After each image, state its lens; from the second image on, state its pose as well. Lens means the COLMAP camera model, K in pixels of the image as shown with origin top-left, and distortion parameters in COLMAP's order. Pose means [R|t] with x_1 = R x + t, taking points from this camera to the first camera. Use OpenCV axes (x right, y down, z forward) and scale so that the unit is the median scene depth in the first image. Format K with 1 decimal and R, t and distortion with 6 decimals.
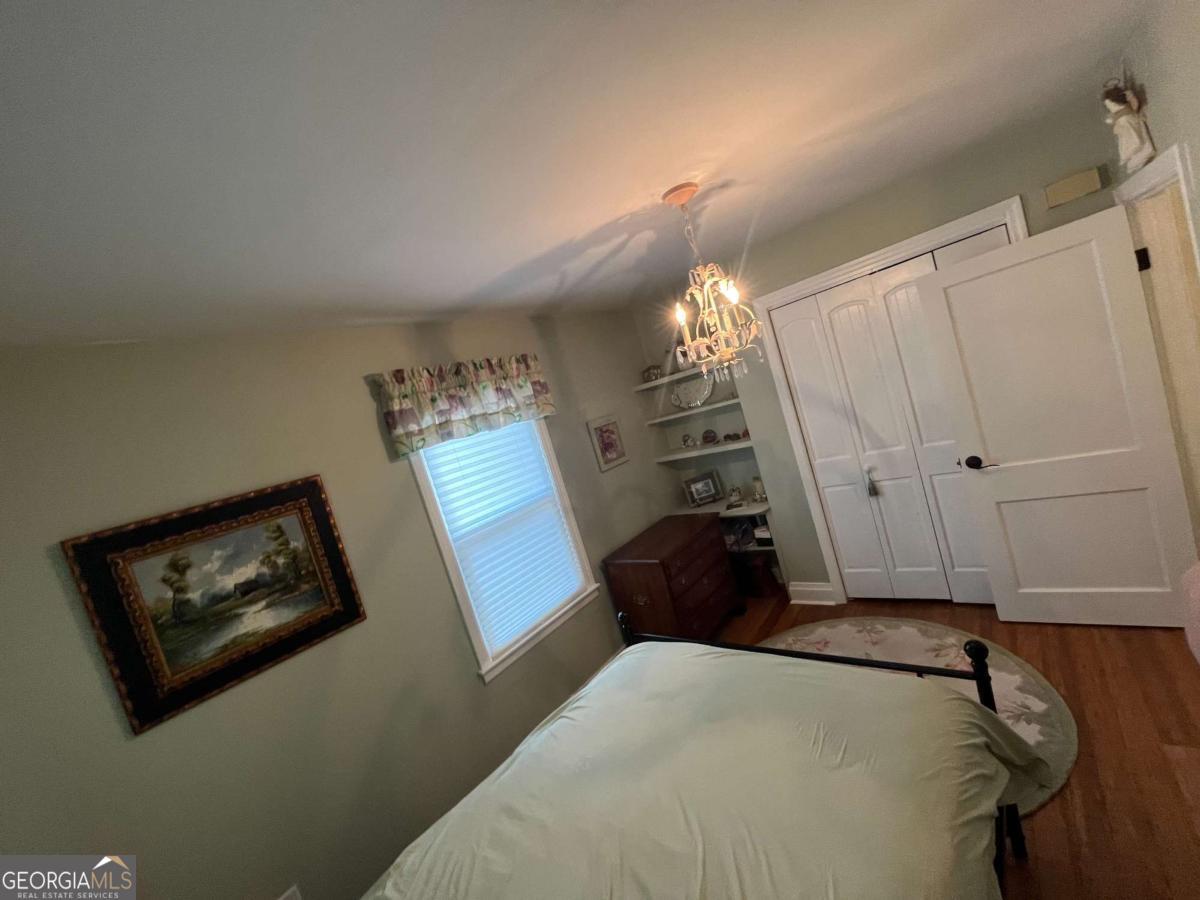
lens RADIAL K [[486.4, 0, 599.3], [0, 486.4, 451.0], [0, 0, 1]] dist [-0.000947, -0.000564]
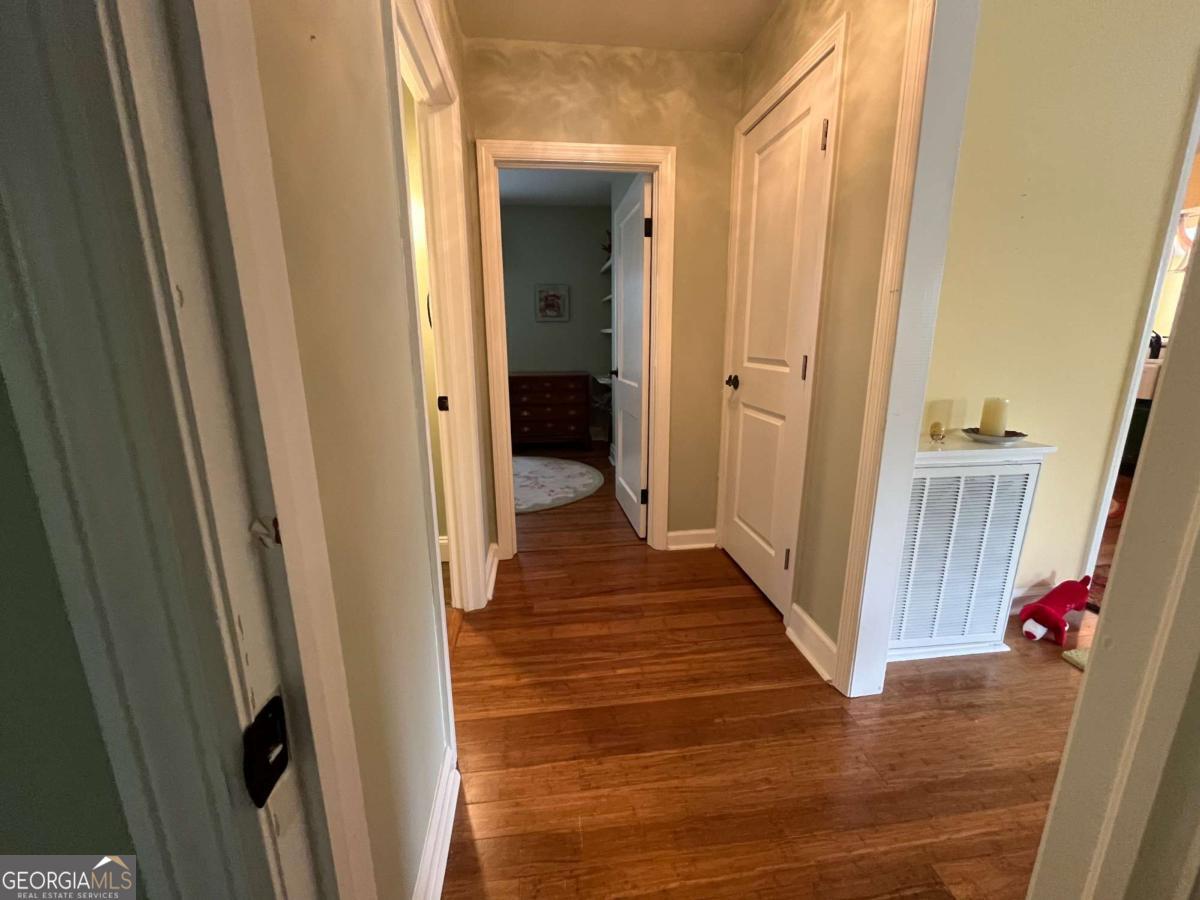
lens RADIAL K [[486.4, 0, 599.3], [0, 486.4, 451.0], [0, 0, 1]] dist [-0.000947, -0.000564]
pose [[0.693422, 0.429529, -0.578507, 1.991941], [-0.264933, 0.898637, 0.349660, -0.291227], [0.670057, -0.089197, 0.736931, -0.009458]]
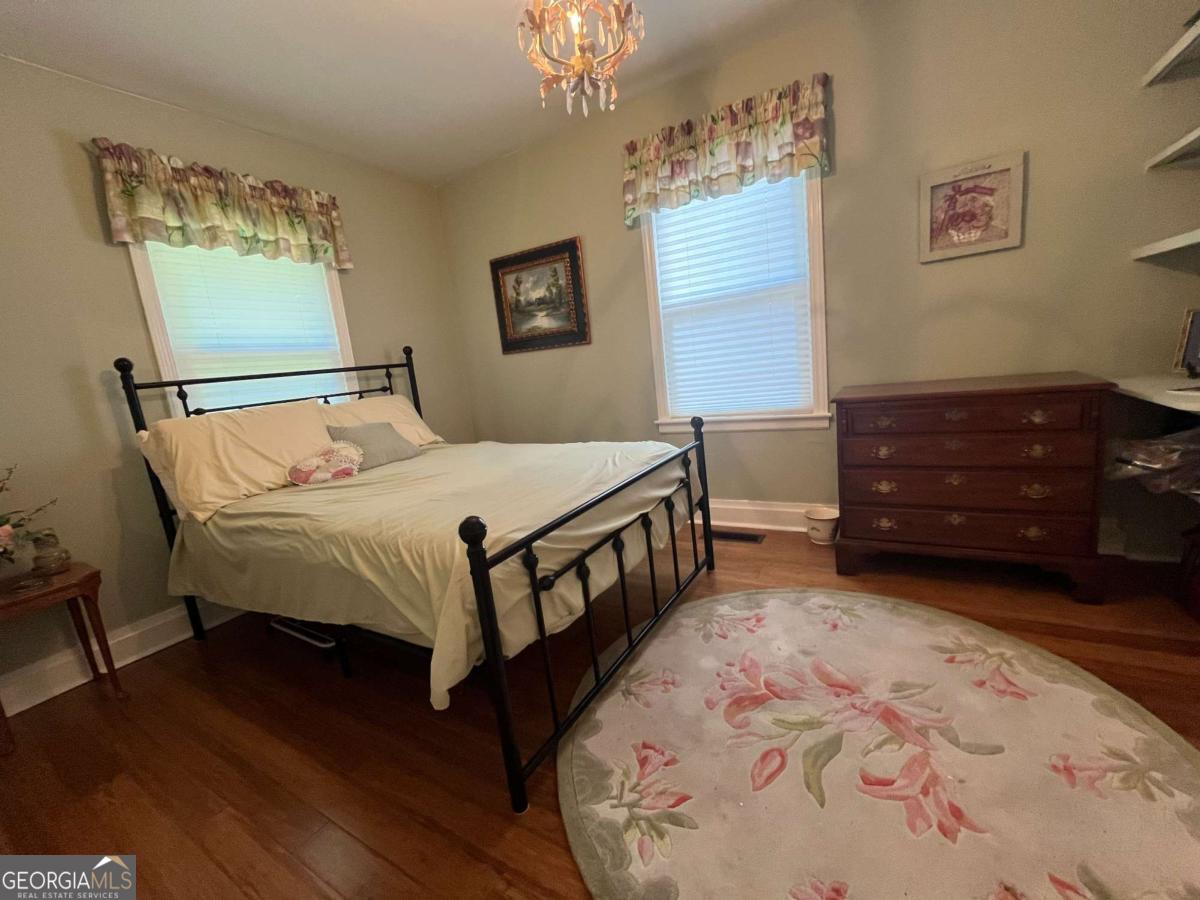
lens RADIAL K [[486.4, 0, 599.3], [0, 486.4, 451.0], [0, 0, 1]] dist [-0.000947, -0.000564]
pose [[0.170034, 0.436819, -0.883333, 1.025663], [-0.013929, 0.897362, 0.441075, -0.018749], [0.985340, -0.062694, 0.158667, 0.794358]]
